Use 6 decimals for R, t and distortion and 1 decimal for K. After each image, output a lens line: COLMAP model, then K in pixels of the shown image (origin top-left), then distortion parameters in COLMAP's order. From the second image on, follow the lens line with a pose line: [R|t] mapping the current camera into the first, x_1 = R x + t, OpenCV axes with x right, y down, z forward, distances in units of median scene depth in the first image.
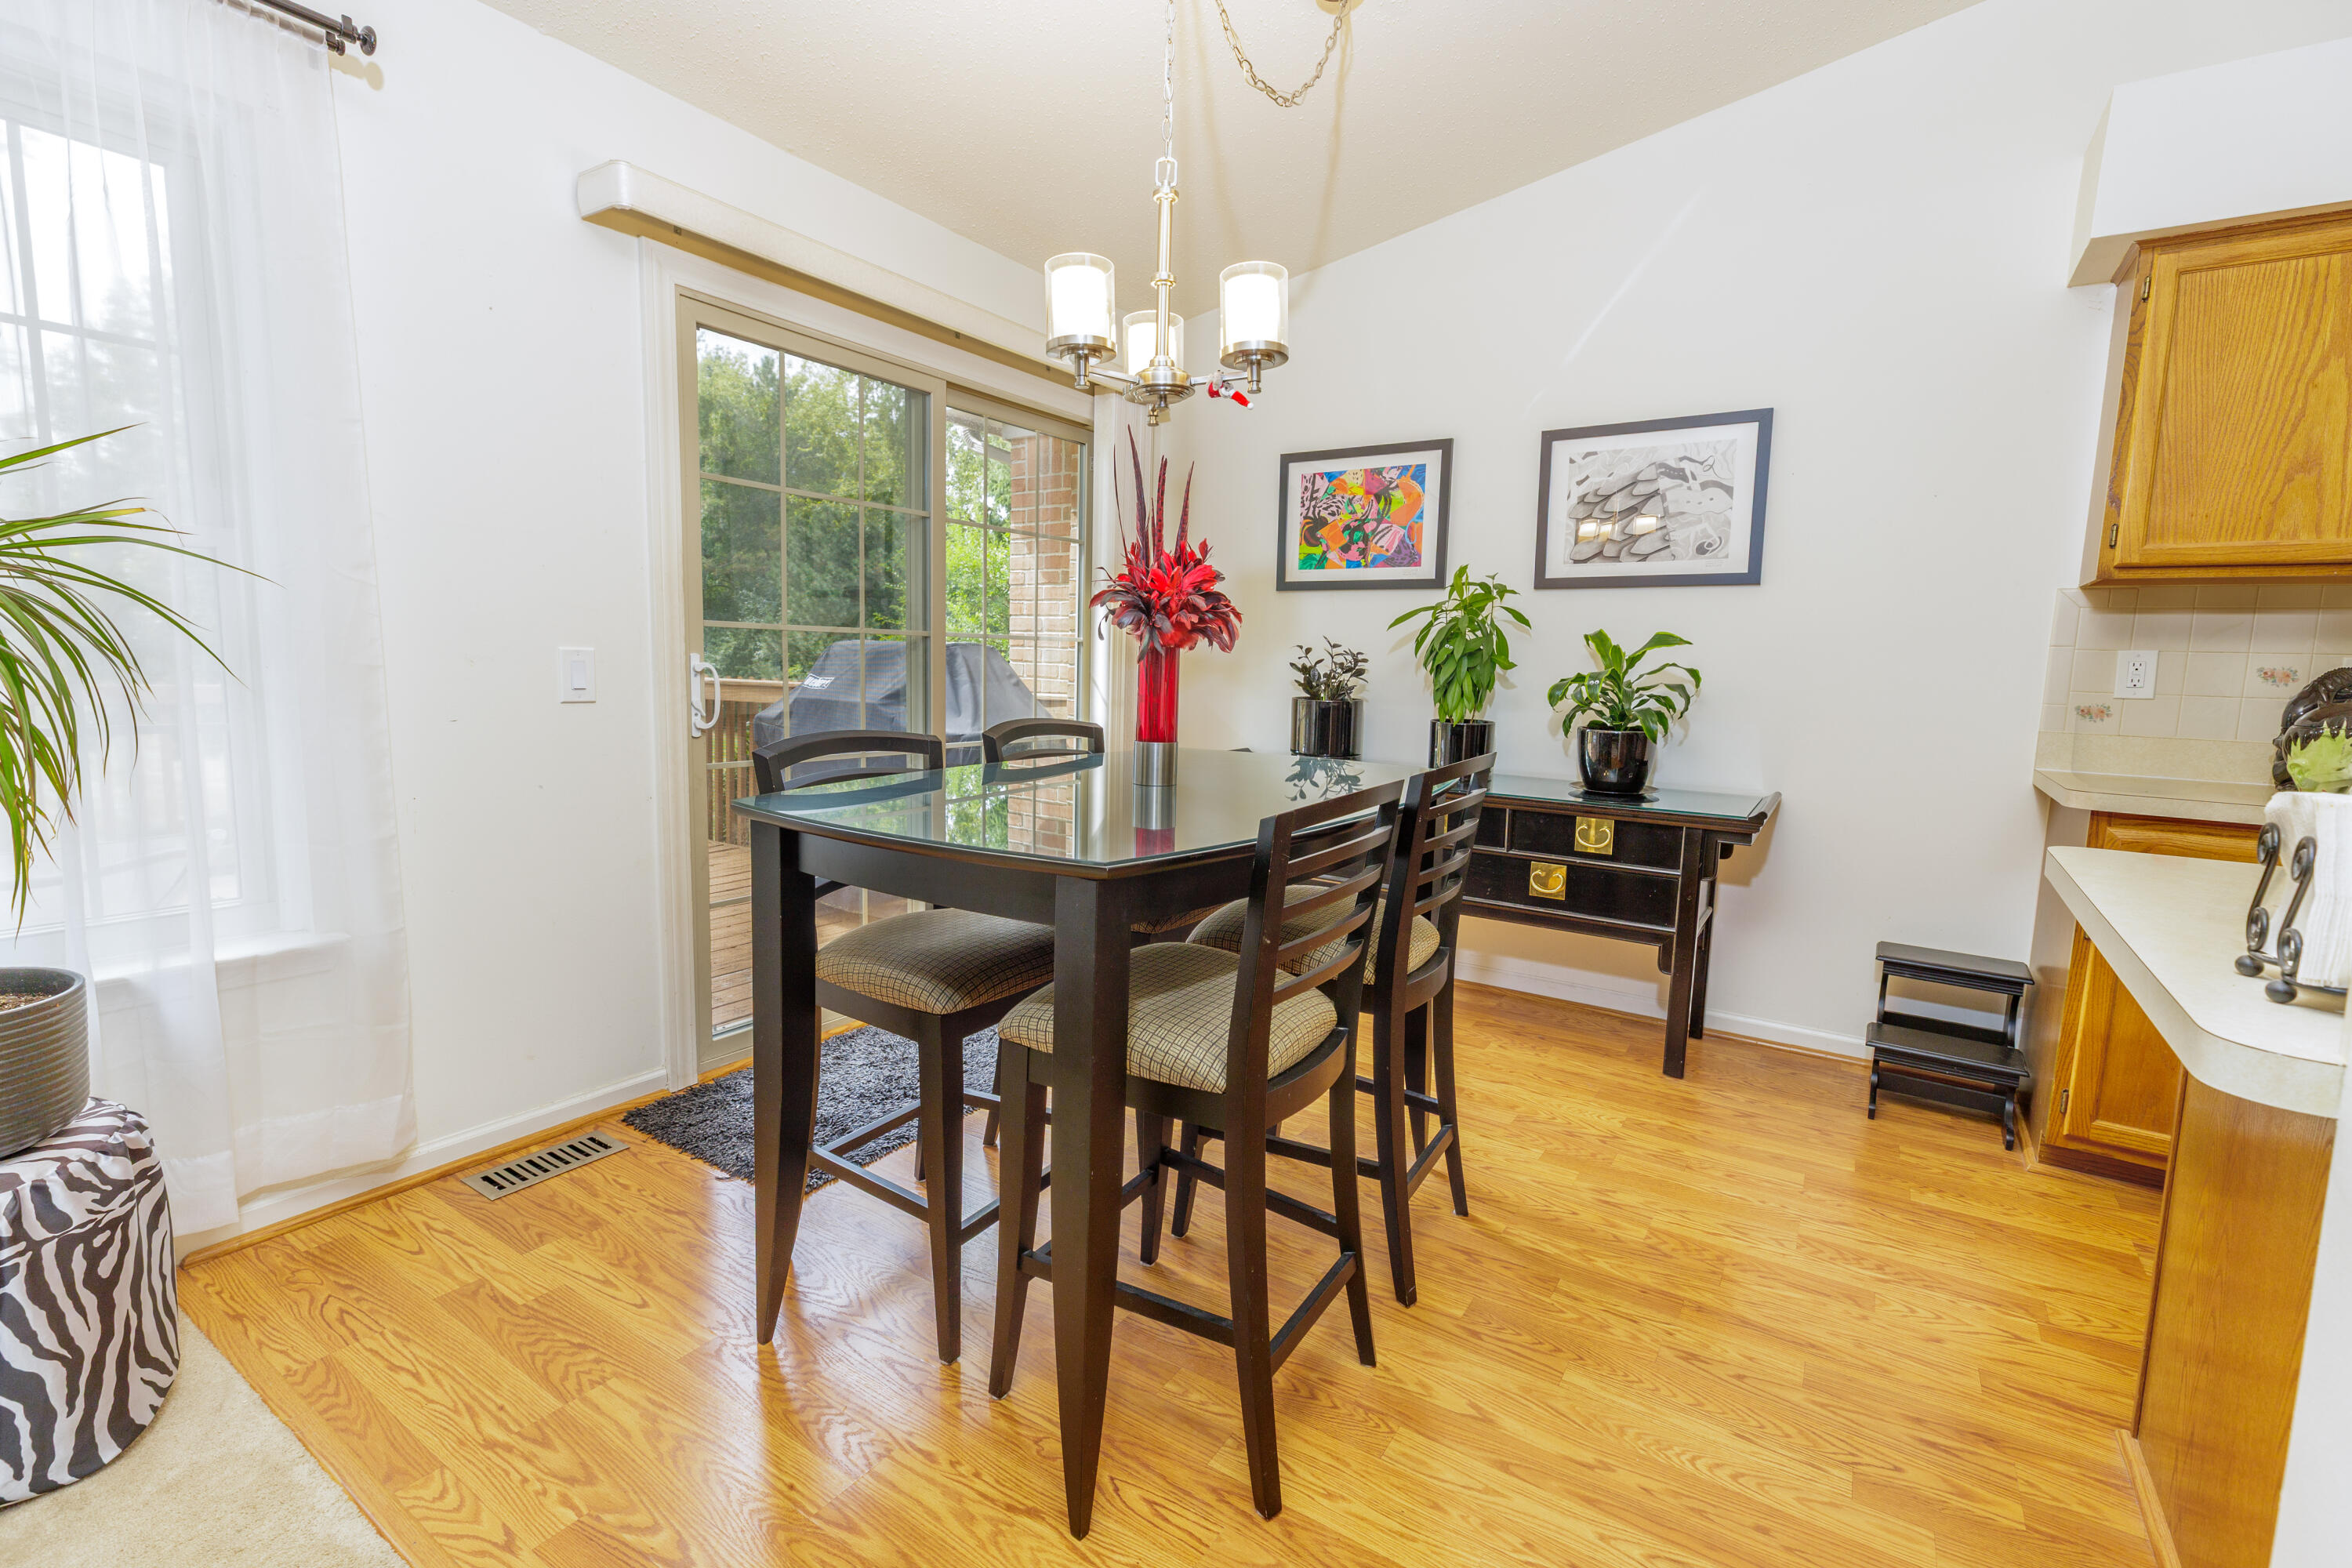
lens RADIAL K [[1060.6, 0, 1190.1], [0, 1060.6, 768.8], [0, 0, 1]] dist [0.010567, -0.000885]
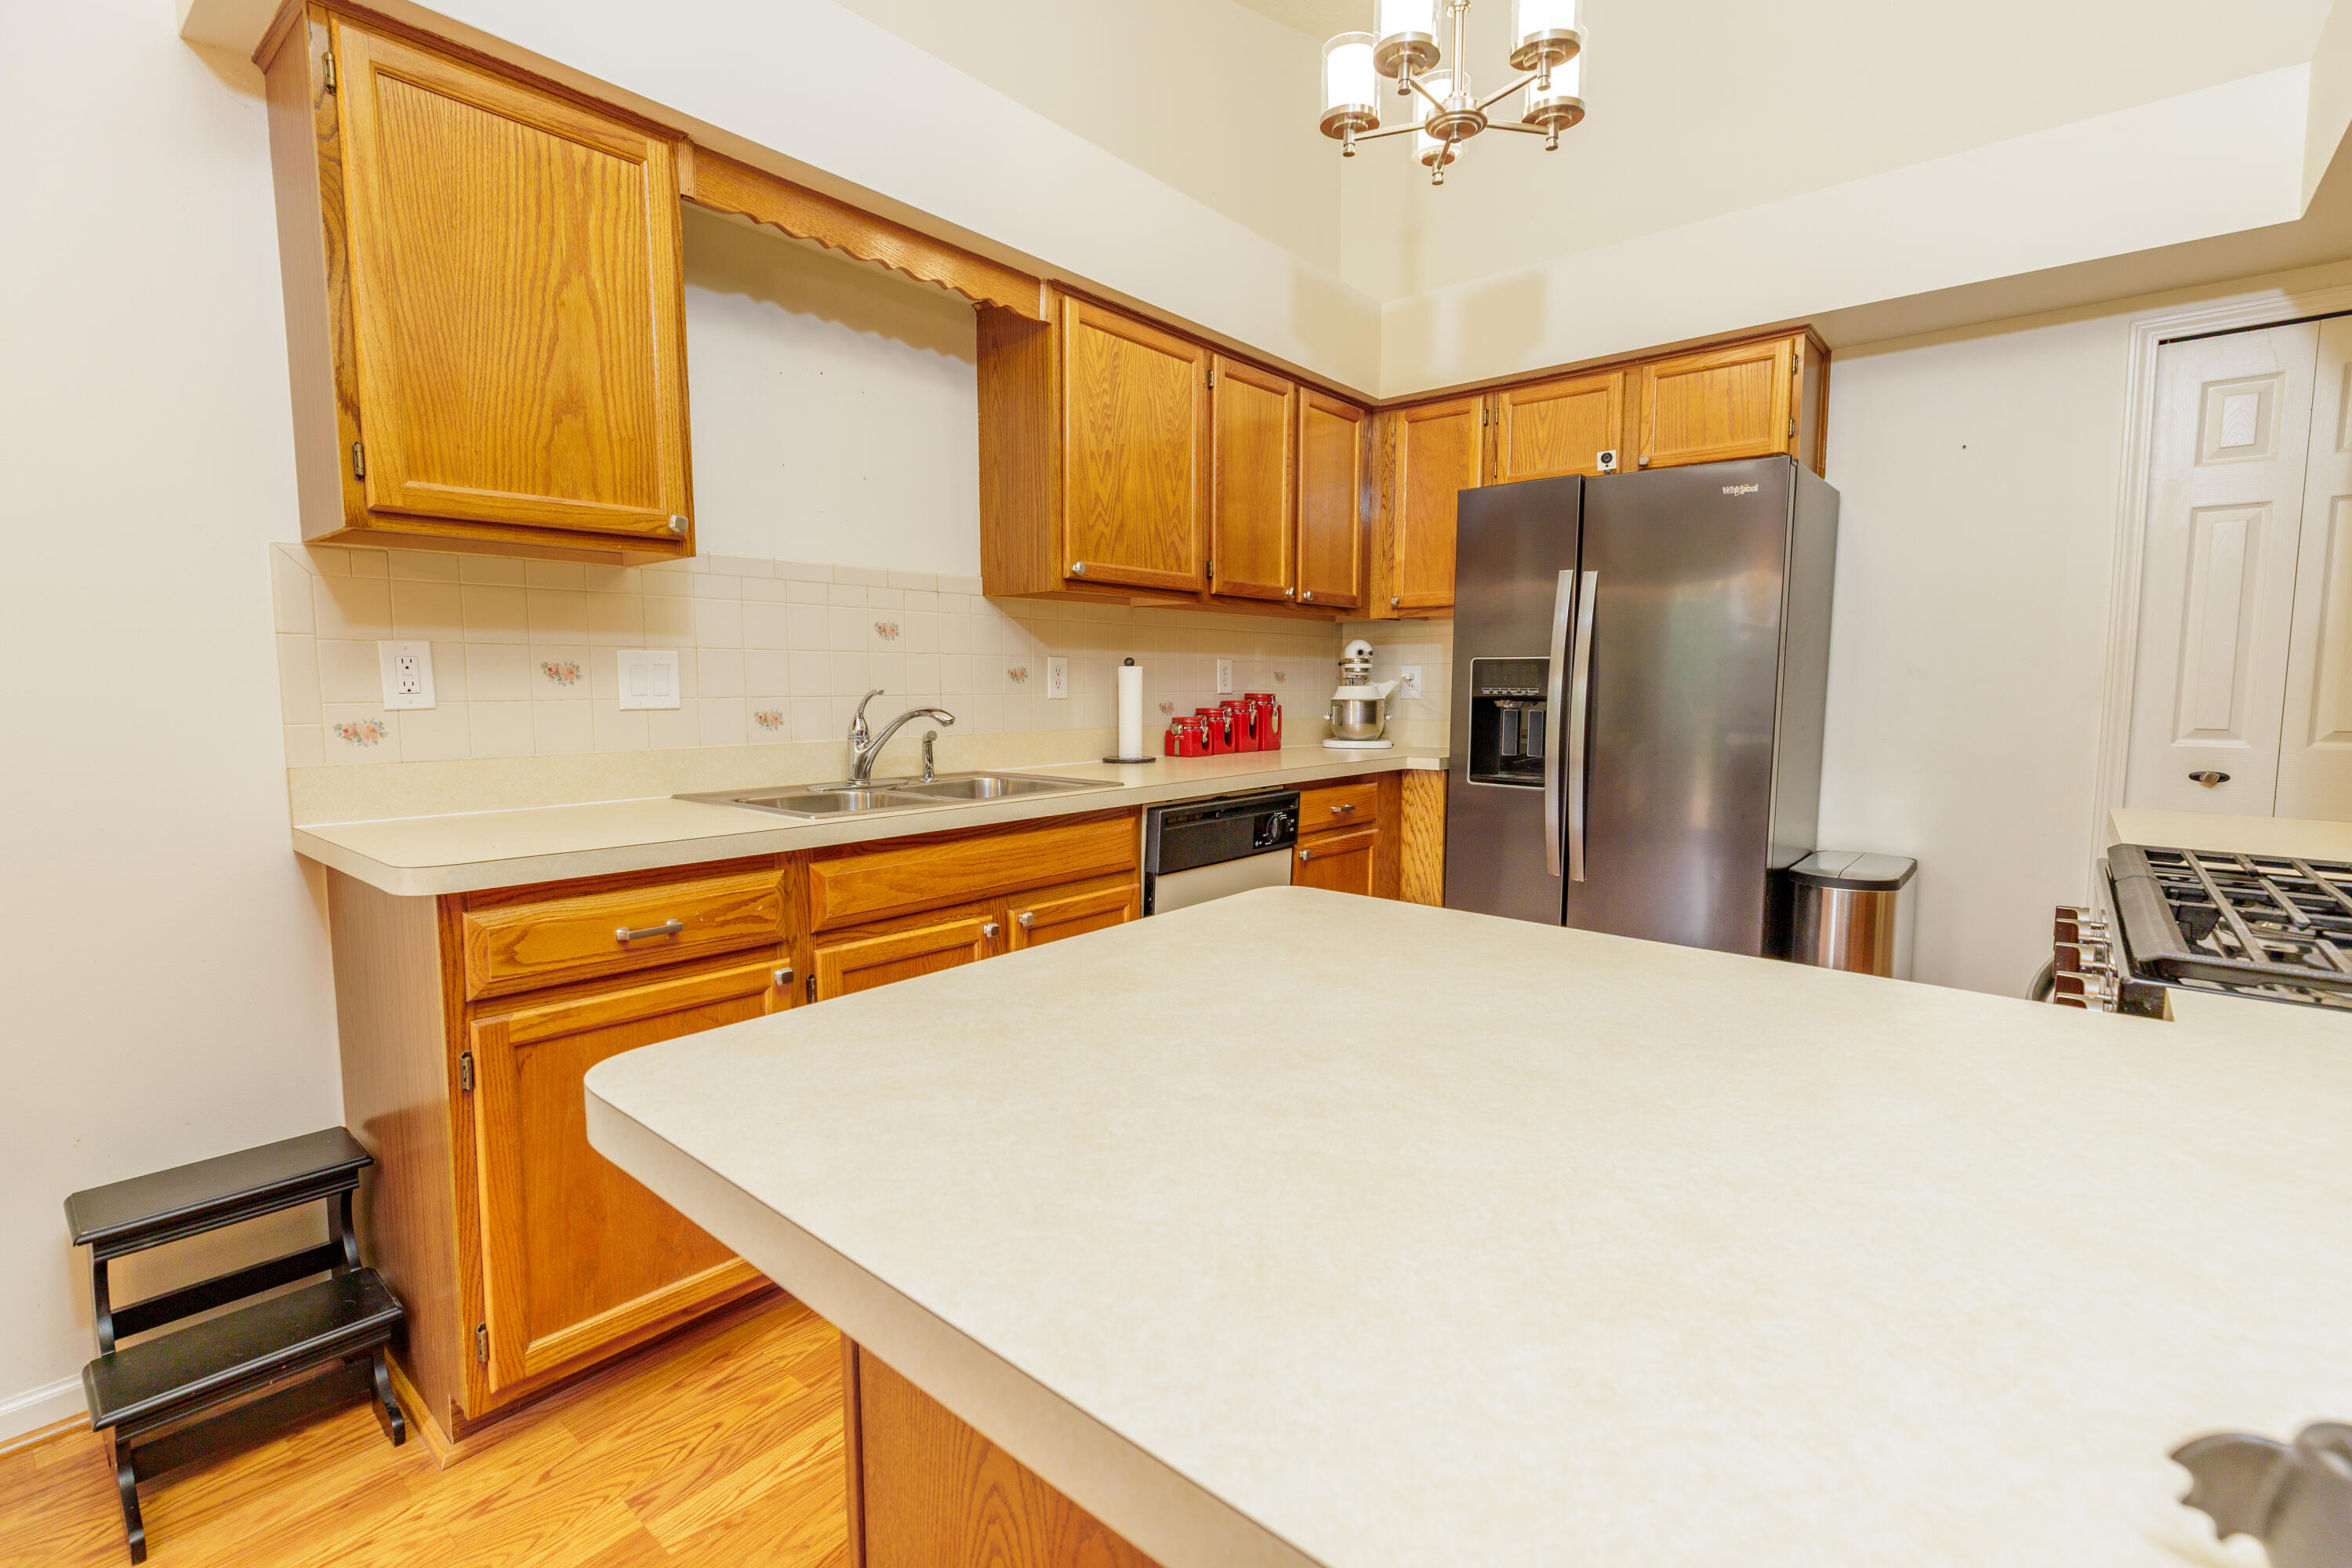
lens RADIAL K [[1060.6, 0, 1176.5], [0, 1060.6, 778.4], [0, 0, 1]] dist [0.010567, -0.000885]
pose [[0.137710, -0.122211, 0.982904, 0.273062], [0.119926, 0.987115, 0.105932, -0.037712], [-0.983185, 0.103287, 0.150592, 0.435588]]
